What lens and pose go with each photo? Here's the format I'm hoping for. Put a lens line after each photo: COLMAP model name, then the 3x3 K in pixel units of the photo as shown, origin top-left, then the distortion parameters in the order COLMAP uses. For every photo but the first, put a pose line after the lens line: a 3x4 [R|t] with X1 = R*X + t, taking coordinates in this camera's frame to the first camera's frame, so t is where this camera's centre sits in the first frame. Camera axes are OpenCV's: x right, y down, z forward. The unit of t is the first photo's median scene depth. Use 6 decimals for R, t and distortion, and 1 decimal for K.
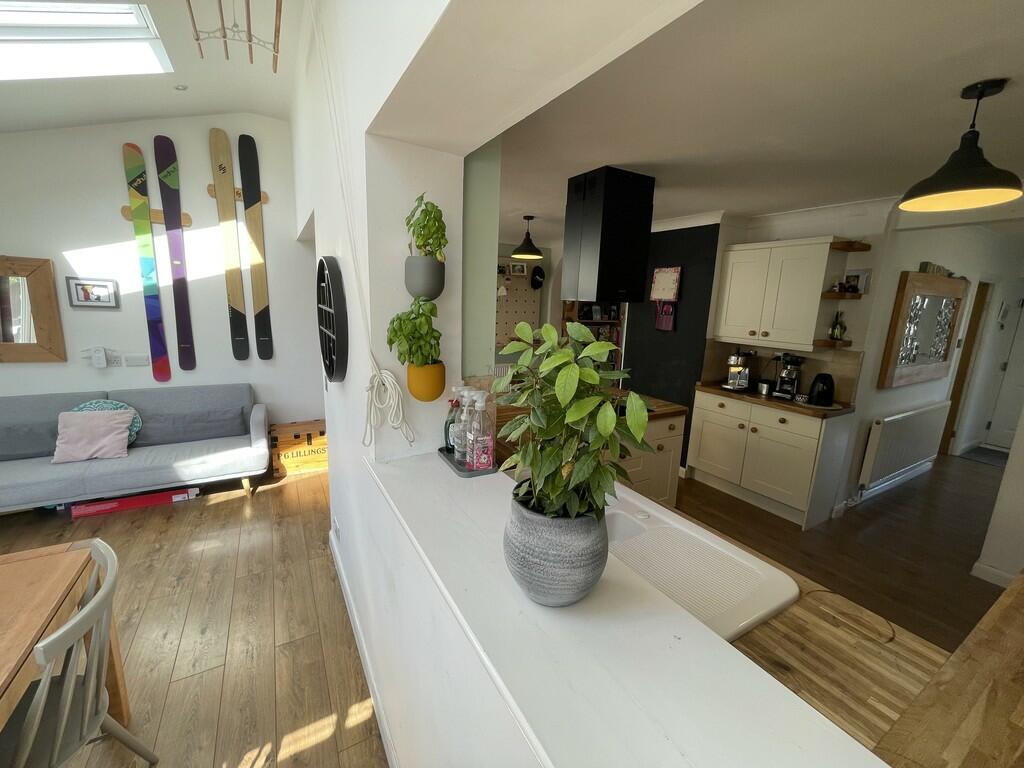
lens RADIAL K [[416.1, 0, 512.8], [0, 416.1, 381.4], [0, 0, 1]] dist [-0.002317, 0.001628]
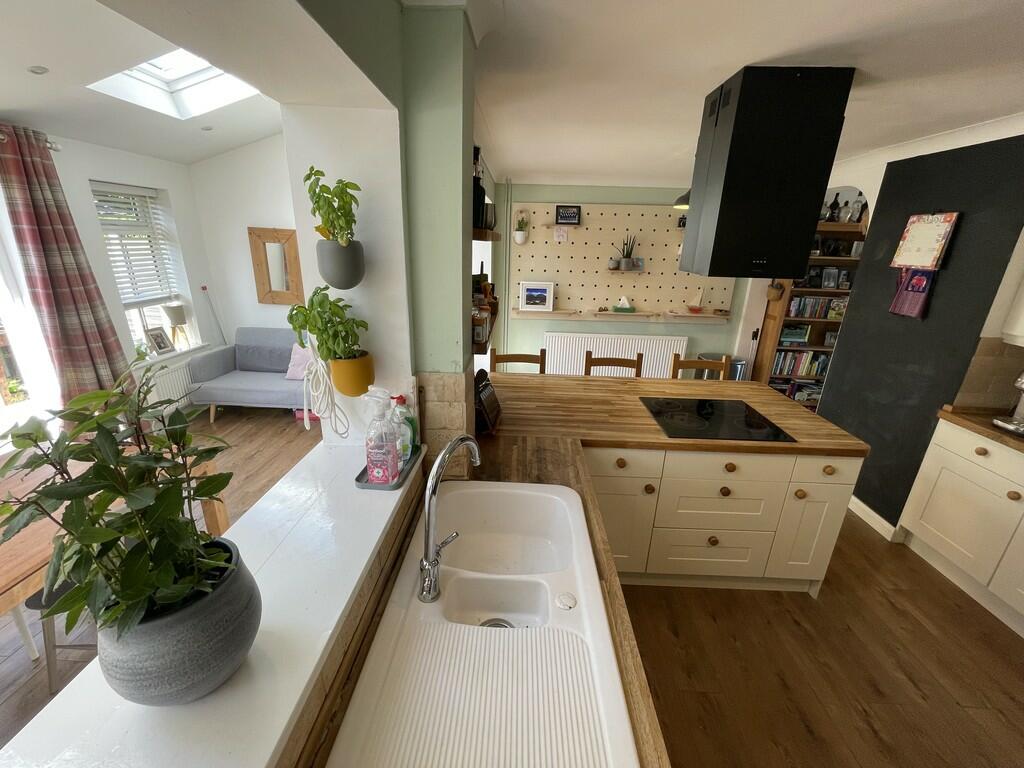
lens RADIAL K [[416.1, 0, 510.6], [0, 416.1, 382.2], [0, 0, 1]] dist [-0.002317, 0.001628]
pose [[0.848928, 0.160725, -0.503476, 0.226128], [-0.102518, 0.984621, 0.141462, -0.060656], [0.518470, -0.068476, 0.852350, 0.156076]]
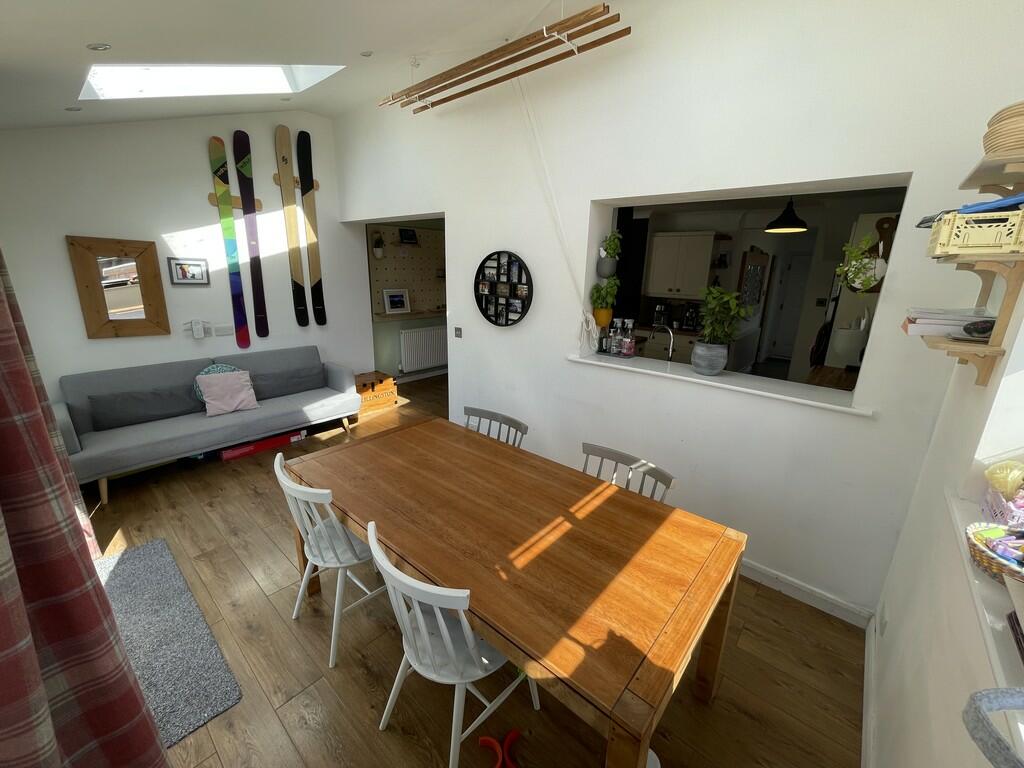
lens RADIAL K [[416.1, 0, 513.1], [0, 416.1, 381.5], [0, 0, 1]] dist [-0.002317, 0.001628]
pose [[0.945666, -0.098120, 0.309981, -0.537647], [0.071418, 0.992780, 0.096373, 0.036570], [-0.317199, -0.068999, 0.945846, -0.354713]]
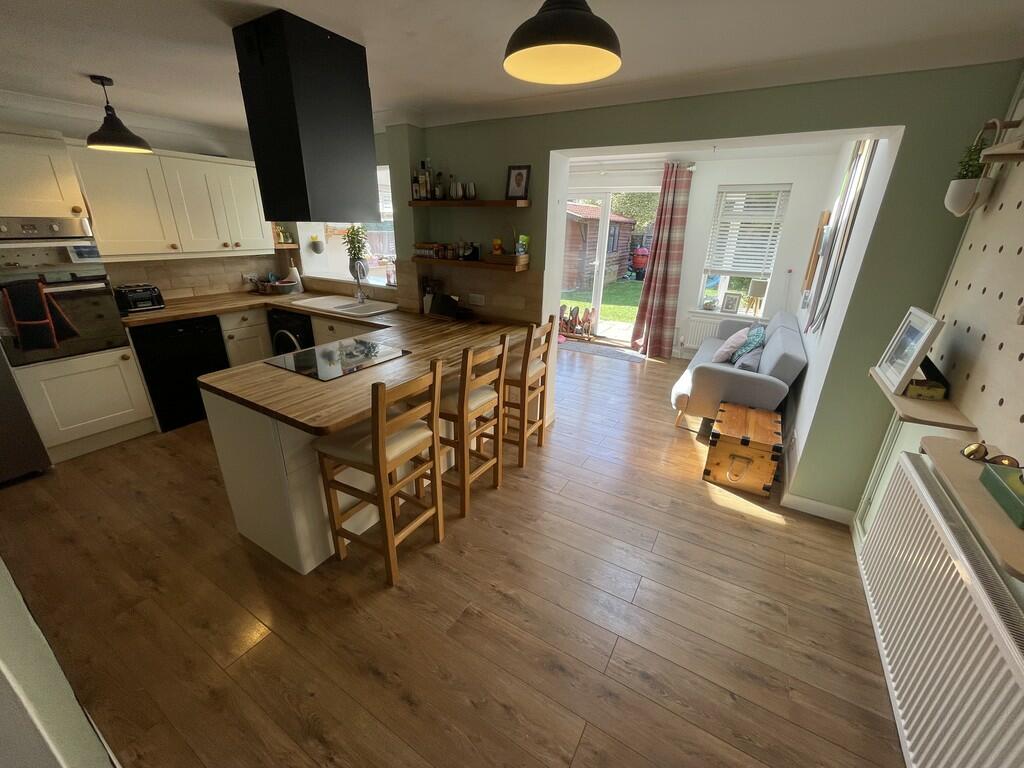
lens RADIAL K [[416.1, 0, 509.7], [0, 416.1, 380.0], [0, 0, 1]] dist [-0.002317, 0.001628]
pose [[-0.876316, 0.121511, -0.466161, 0.254082], [-0.141887, 0.859640, 0.490803, -0.299983], [0.460368, 0.496241, -0.736075, 1.521183]]
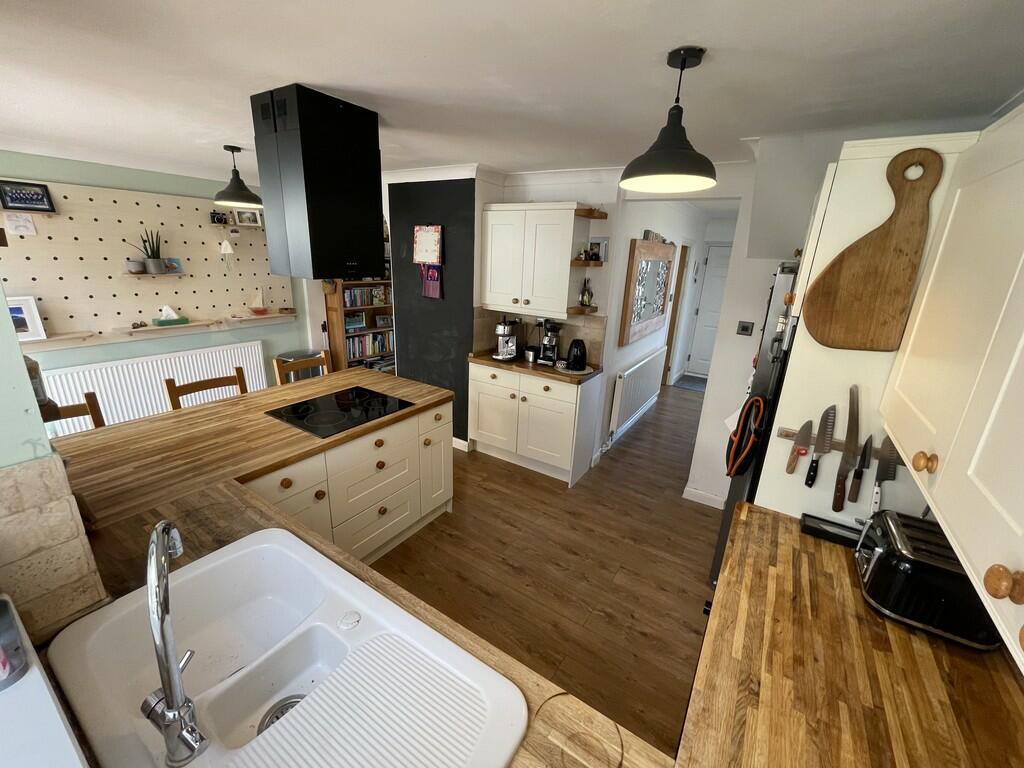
lens RADIAL K [[416.1, 0, 511.1], [0, 416.1, 382.1], [0, 0, 1]] dist [-0.002317, 0.001628]
pose [[0.894590, -0.129703, 0.427652, 0.130396], [0.076538, 0.987284, 0.139328, -0.066352], [-0.440285, -0.091910, 0.893141, 0.122675]]
